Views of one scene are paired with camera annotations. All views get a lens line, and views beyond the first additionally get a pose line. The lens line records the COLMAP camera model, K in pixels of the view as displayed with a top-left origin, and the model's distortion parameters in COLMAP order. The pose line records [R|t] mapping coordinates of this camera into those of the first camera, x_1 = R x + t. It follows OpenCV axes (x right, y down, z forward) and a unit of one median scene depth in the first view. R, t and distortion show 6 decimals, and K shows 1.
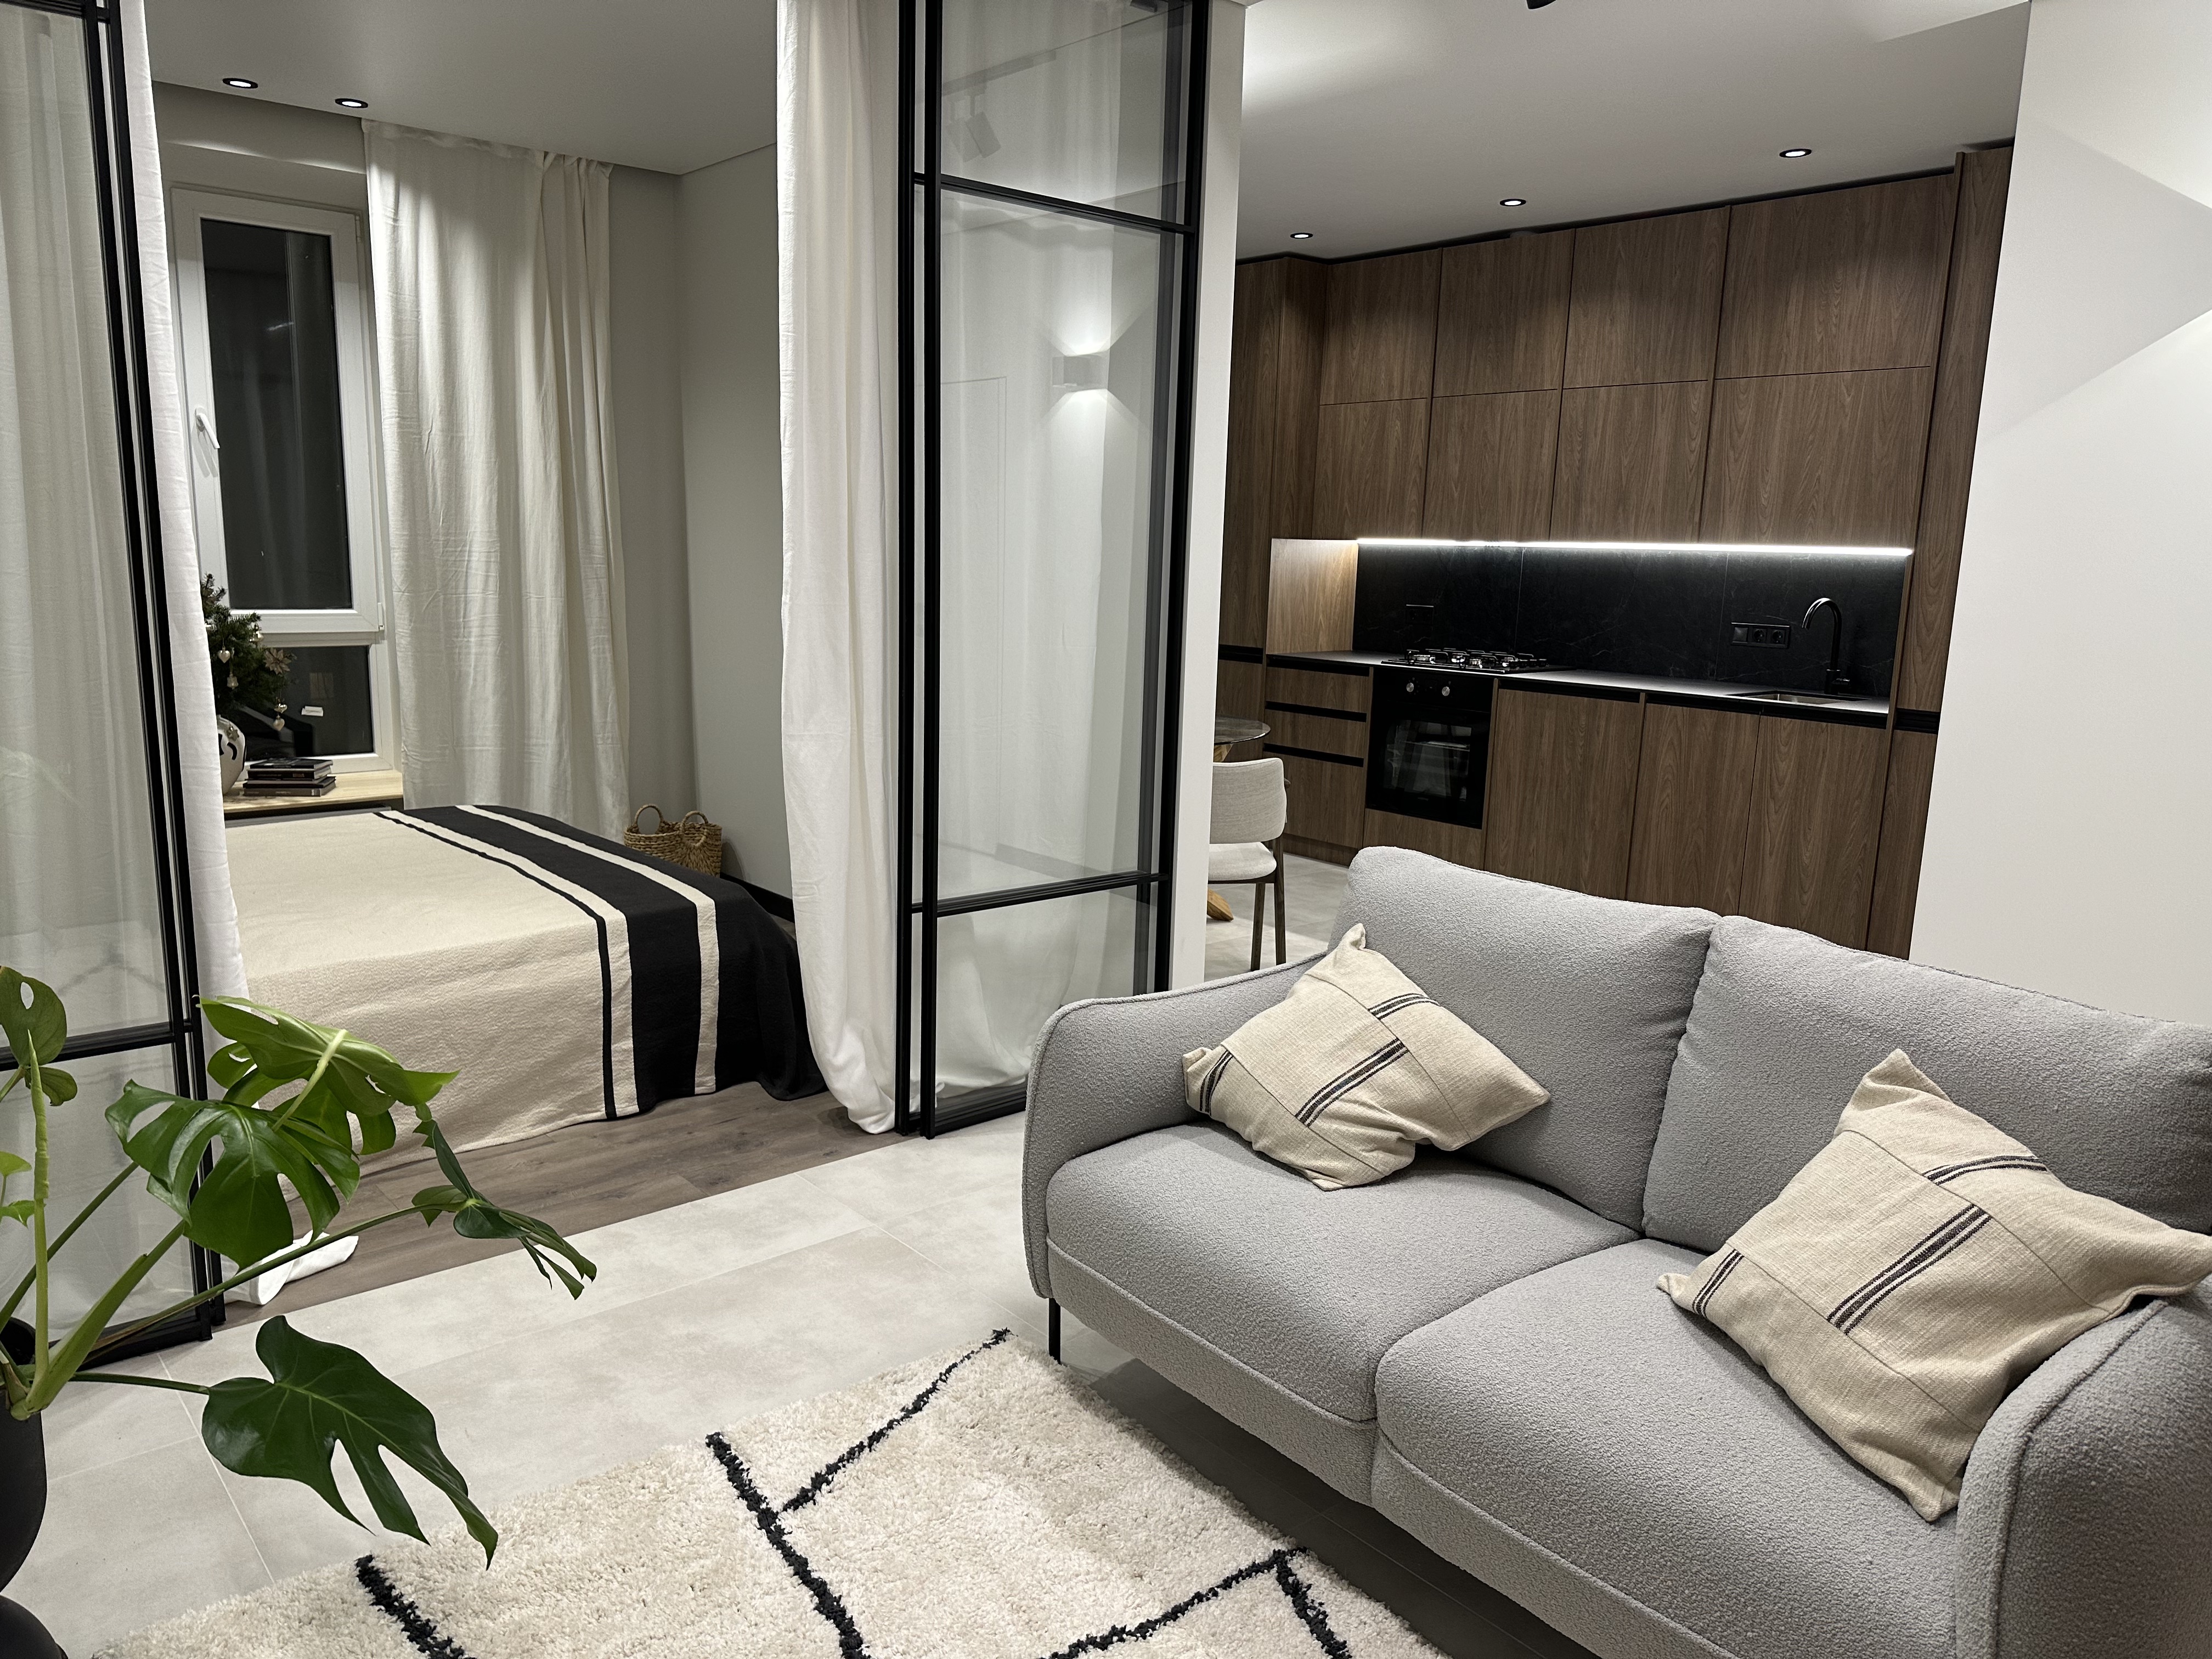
lens RADIAL K [[1541.1, 0, 1106.0], [0, 1541.1, 829.5], [0, 0, 1]] dist [0.121564, -0.181361]
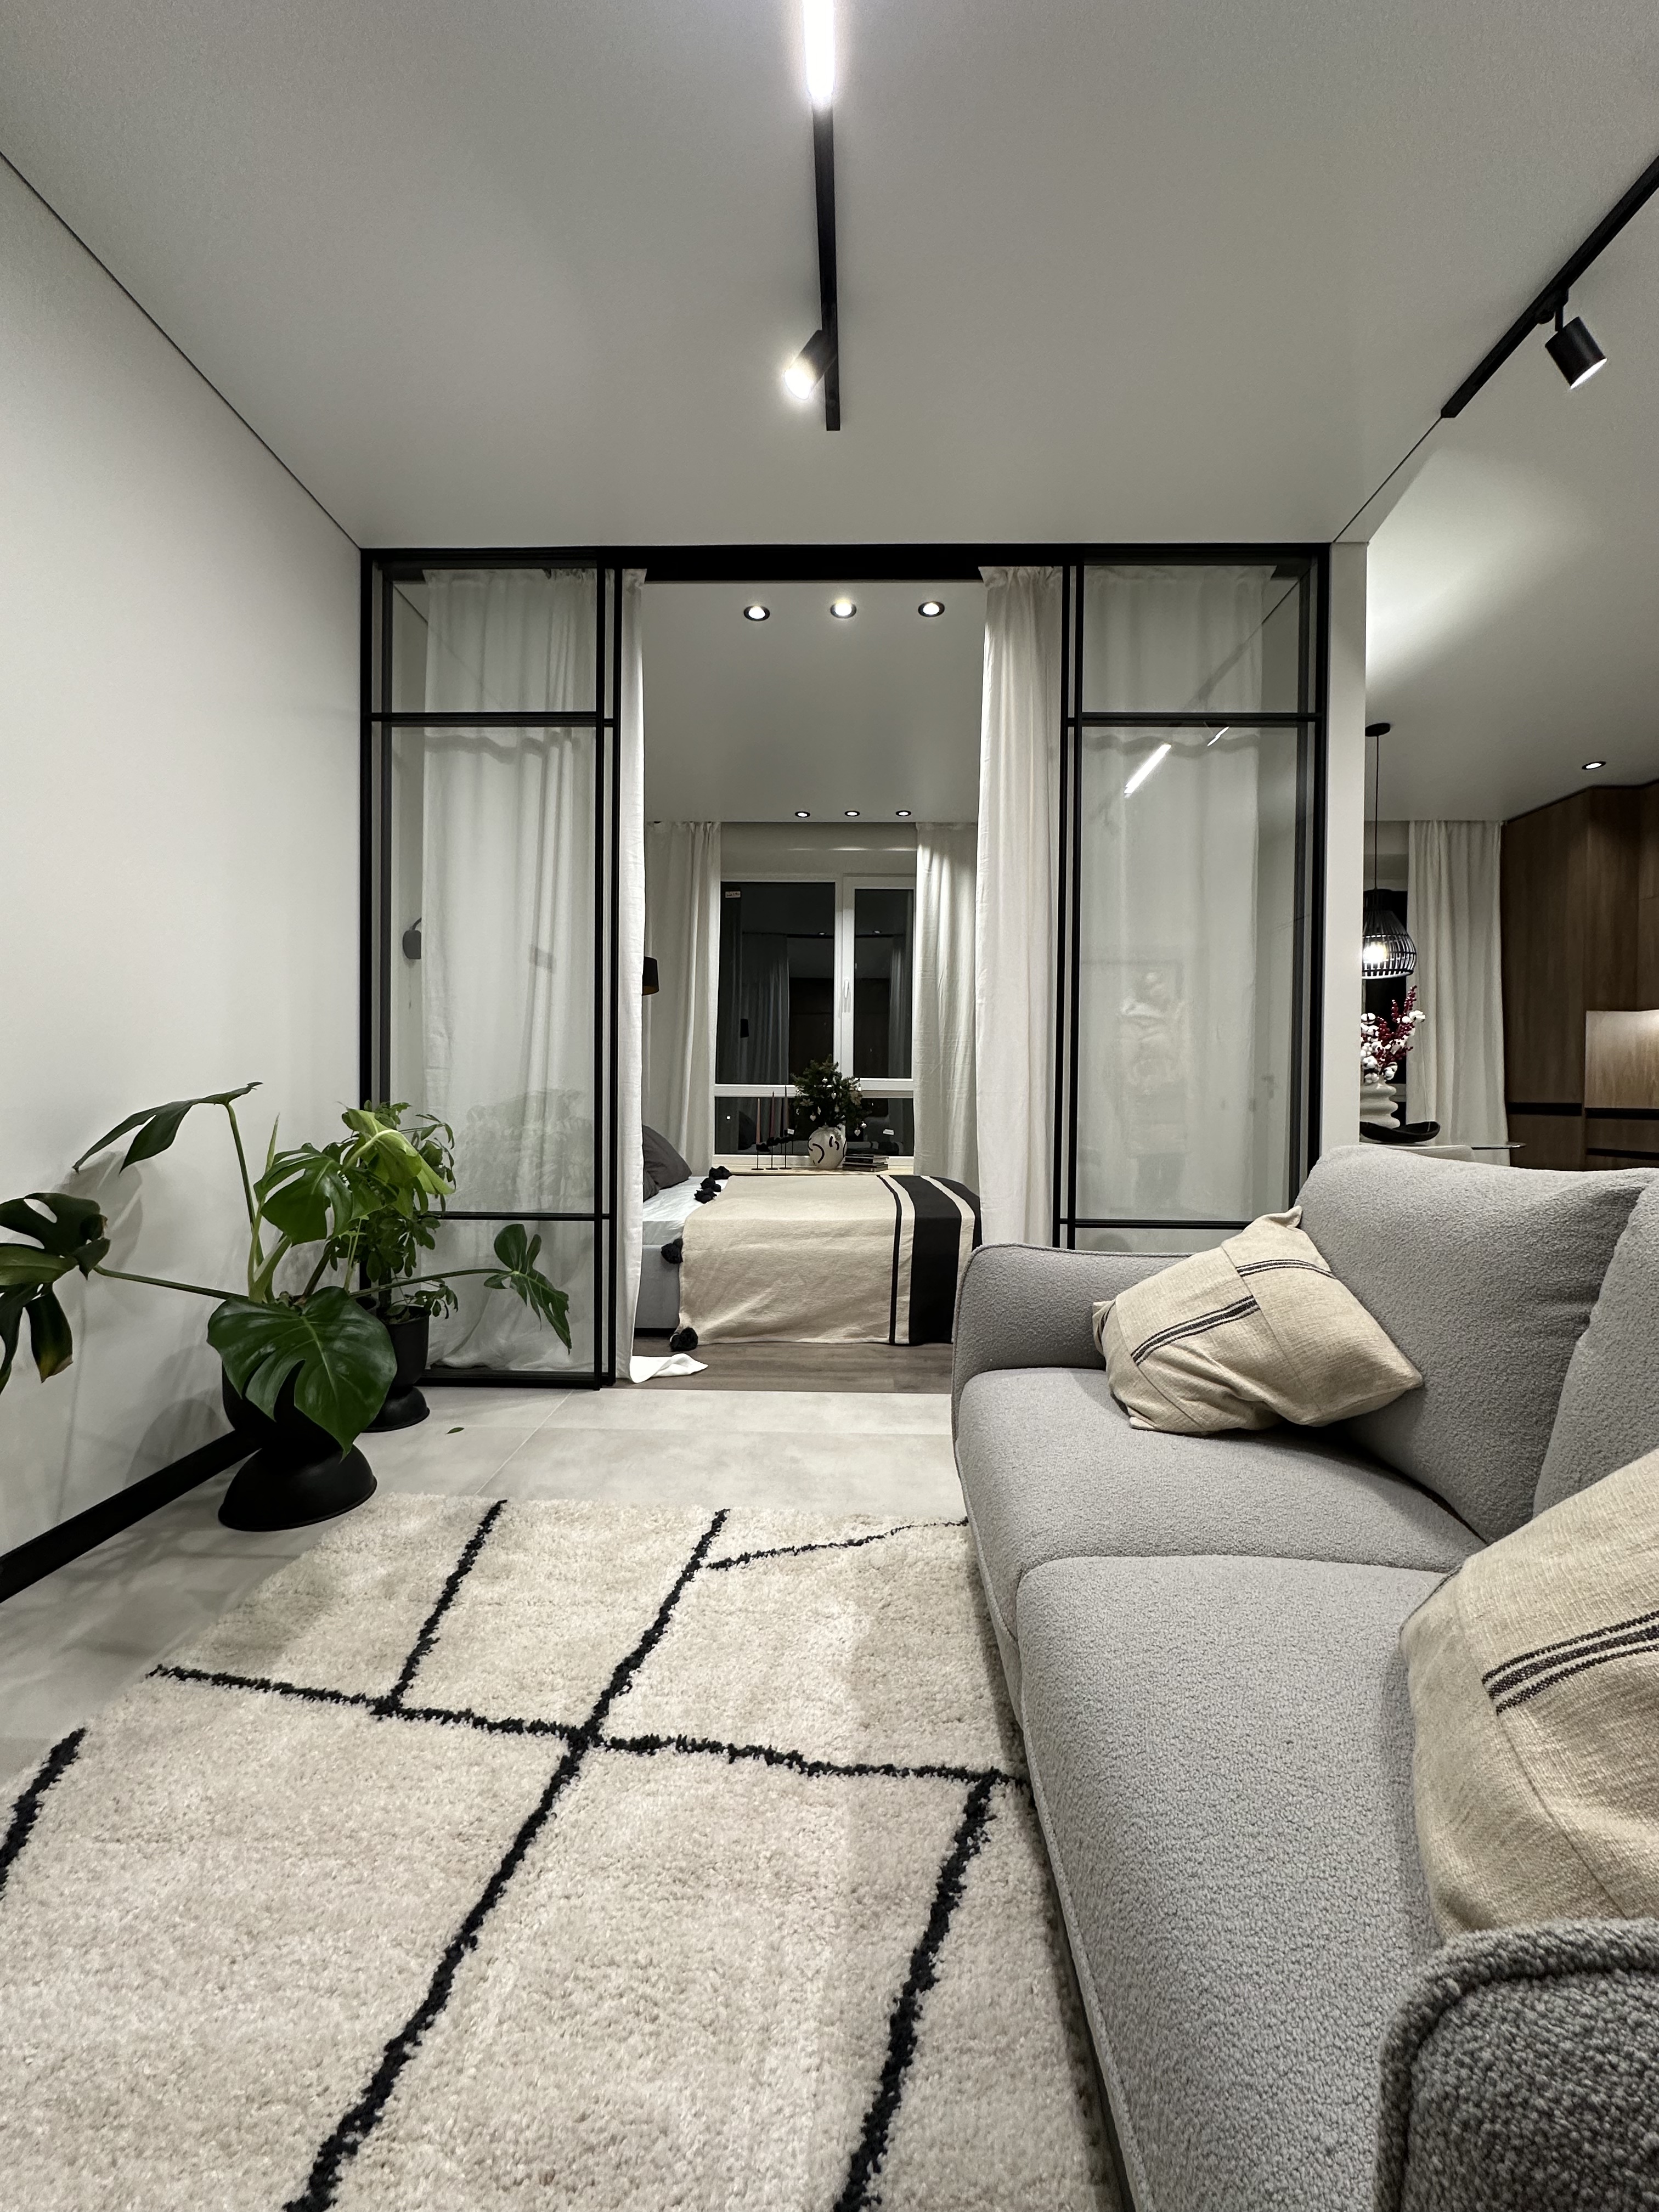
lens RADIAL K [[881.0, 0, 829.5], [0, 881.0, 1106.0], [0, 0, 1]] dist [0.003015, 0.000010]
pose [[0.744904, -0.011637, -0.667070, 0.364236], [-0.111656, 0.983572, -0.141843, 0.127428], [0.657762, 0.180142, 0.731368, 0.408474]]
